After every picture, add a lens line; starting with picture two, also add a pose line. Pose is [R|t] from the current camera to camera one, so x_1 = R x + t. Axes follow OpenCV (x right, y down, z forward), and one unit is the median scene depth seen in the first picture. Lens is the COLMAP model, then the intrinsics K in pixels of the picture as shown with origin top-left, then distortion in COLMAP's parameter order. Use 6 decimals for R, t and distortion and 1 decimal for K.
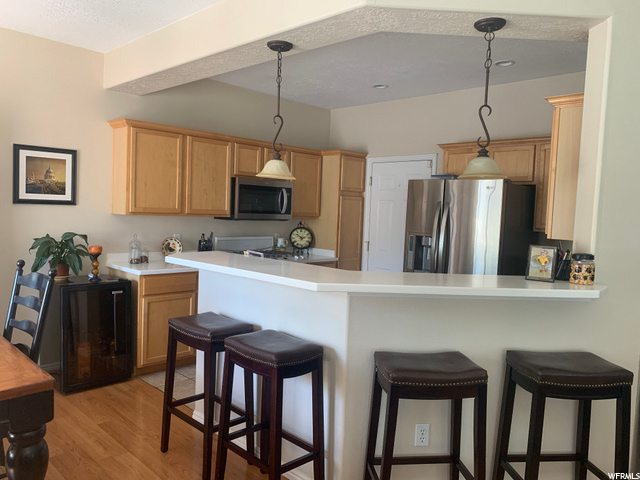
lens RADIAL K [[490.0, 0, 318.6], [0, 490.0, 238.6], [0, 0, 1]] dist [0.044866, -0.054068]
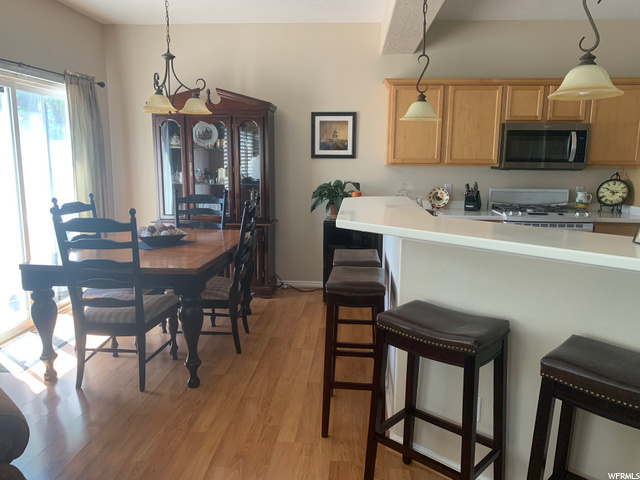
lens RADIAL K [[490.0, 0, 318.6], [0, 490.0, 238.6], [0, 0, 1]] dist [0.044866, -0.054068]
pose [[0.637794, 0.094585, -0.764378, 0.360776], [-0.032289, 0.994842, 0.096162, 0.014848], [0.769530, -0.036651, 0.637558, 0.133341]]
